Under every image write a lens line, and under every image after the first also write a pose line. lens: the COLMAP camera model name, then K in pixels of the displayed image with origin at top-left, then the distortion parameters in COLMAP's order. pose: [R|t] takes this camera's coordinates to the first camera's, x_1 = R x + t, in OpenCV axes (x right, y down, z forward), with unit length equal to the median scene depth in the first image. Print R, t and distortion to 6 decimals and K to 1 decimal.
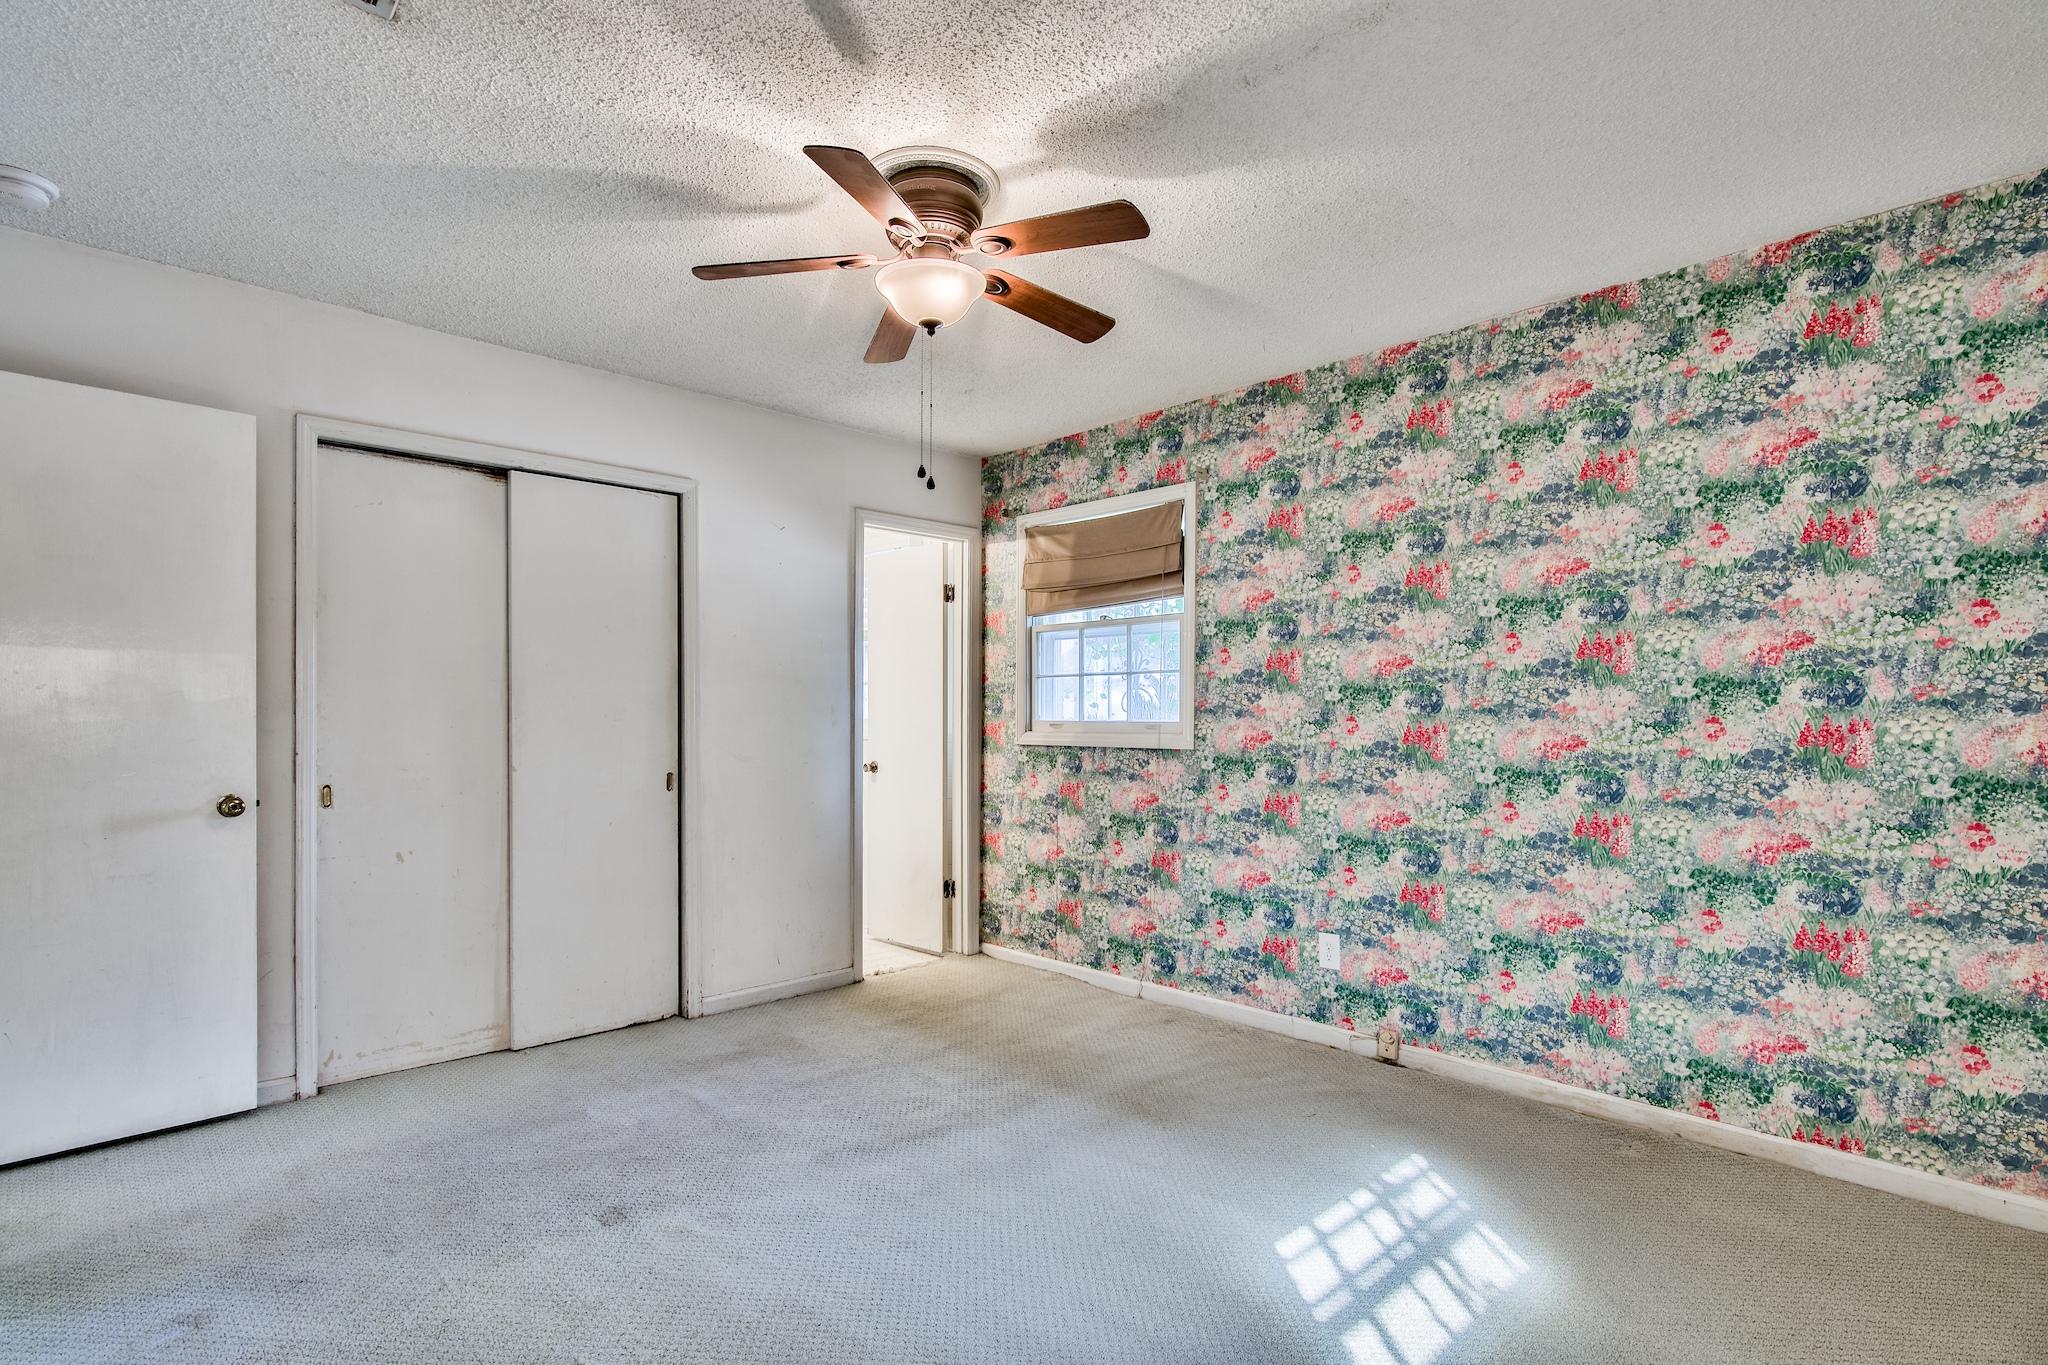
lens RADIAL K [[1041.1, 0, 1030.6], [0, 1041.1, 718.2], [0, 0, 1]] dist [-0.000764, -0.000480]
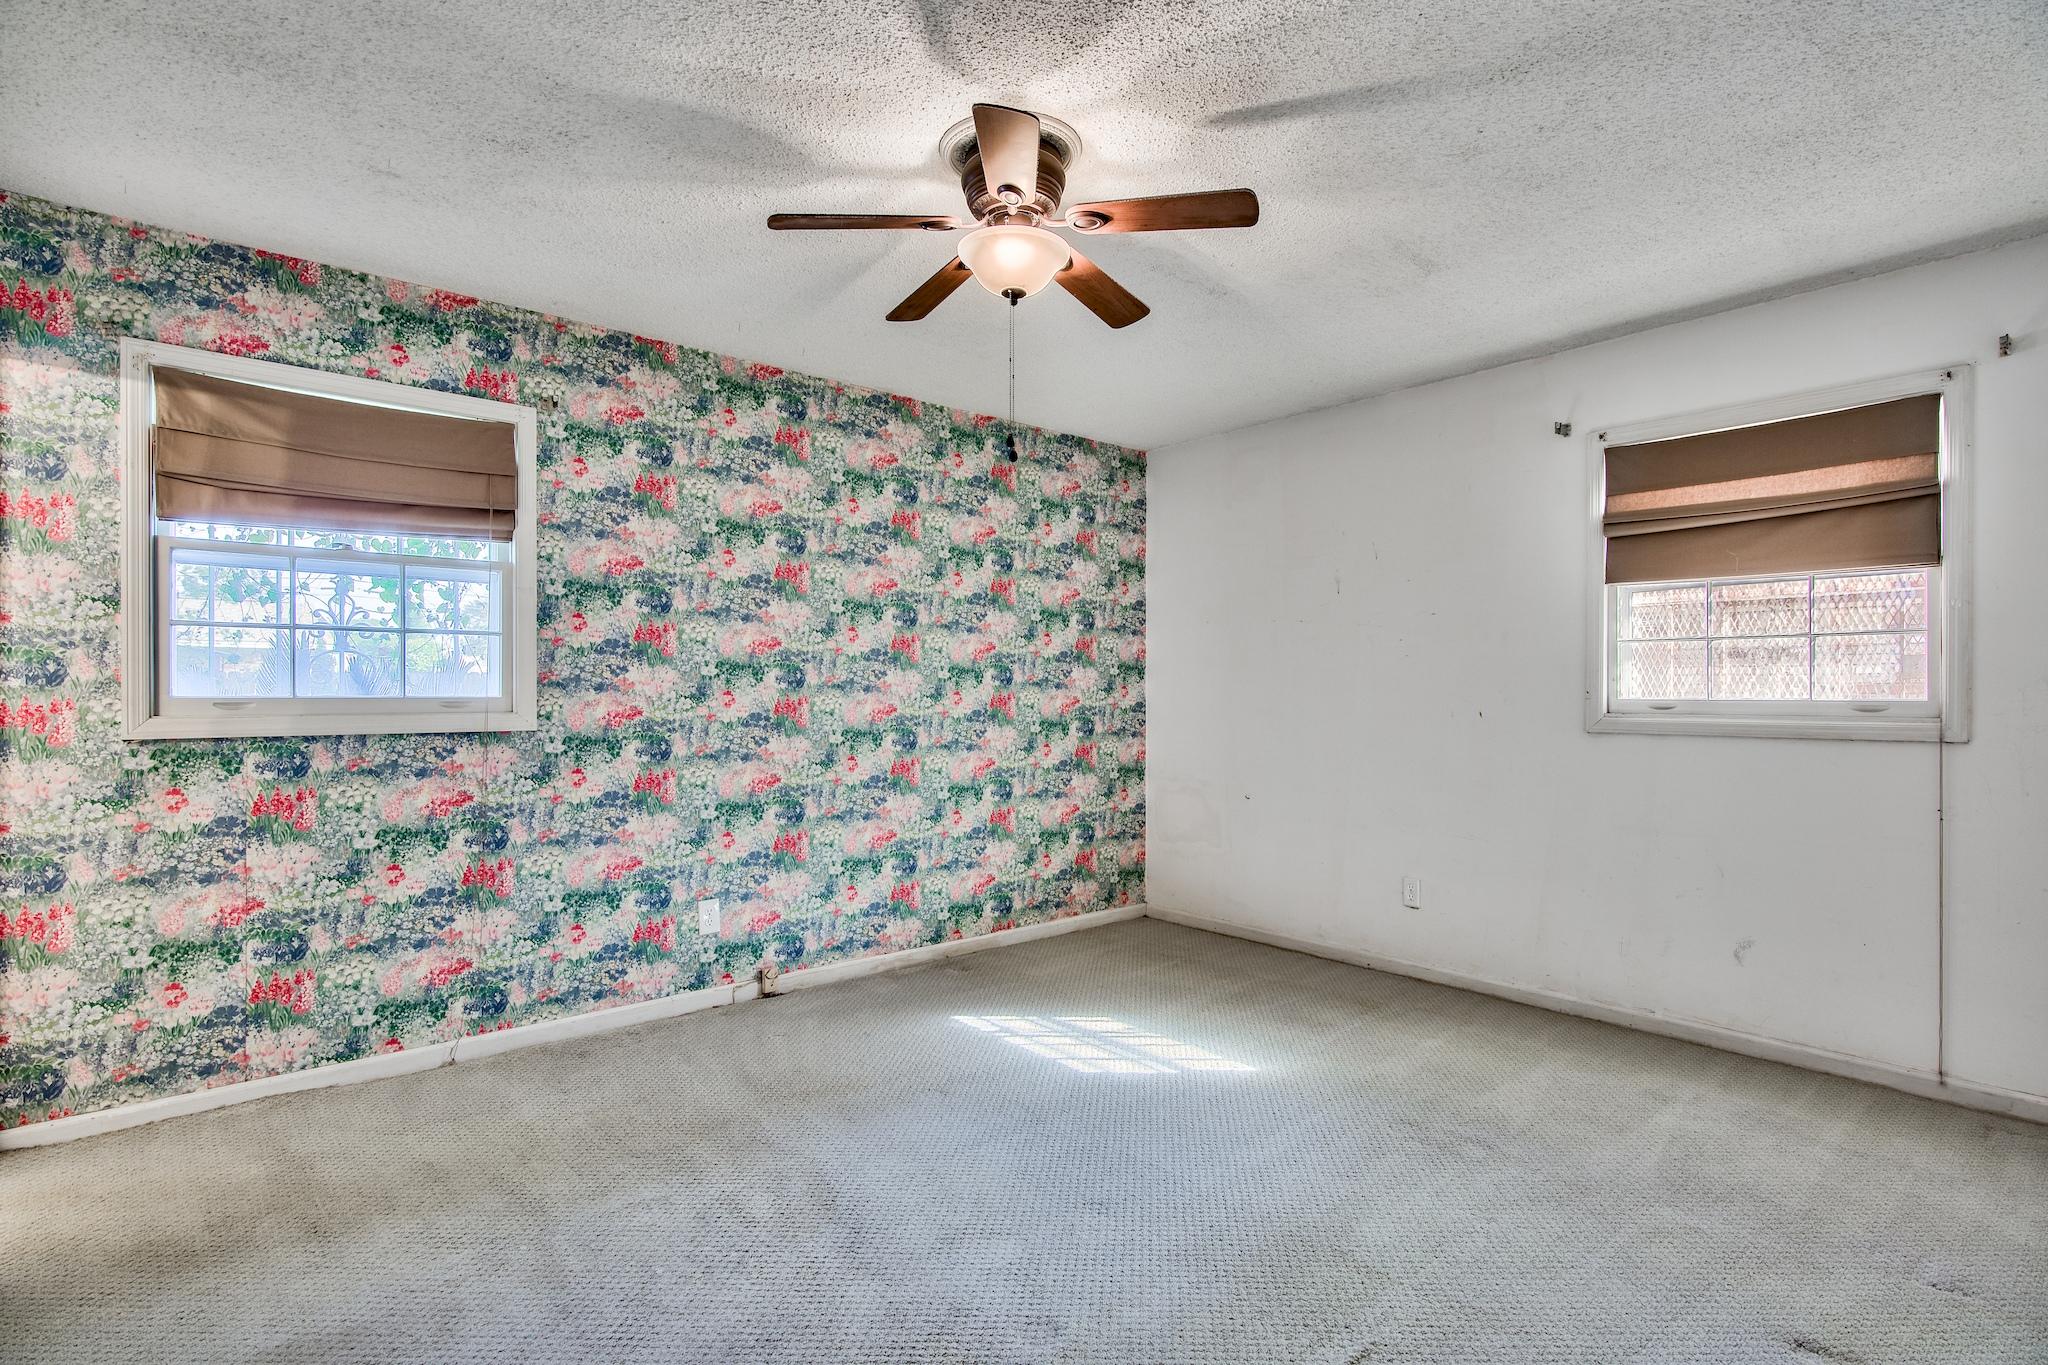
lens RADIAL K [[981.9, 0, 1024.0], [0, 981.9, 682.5], [0, 0, 1]] dist [-0.004358, -0.000594]
pose [[0.054236, 0.006738, 0.998505, -0.623531], [0.000201, 0.999977, -0.006759, -0.002874], [-0.998528, 0.000568, 0.054233, 0.585570]]
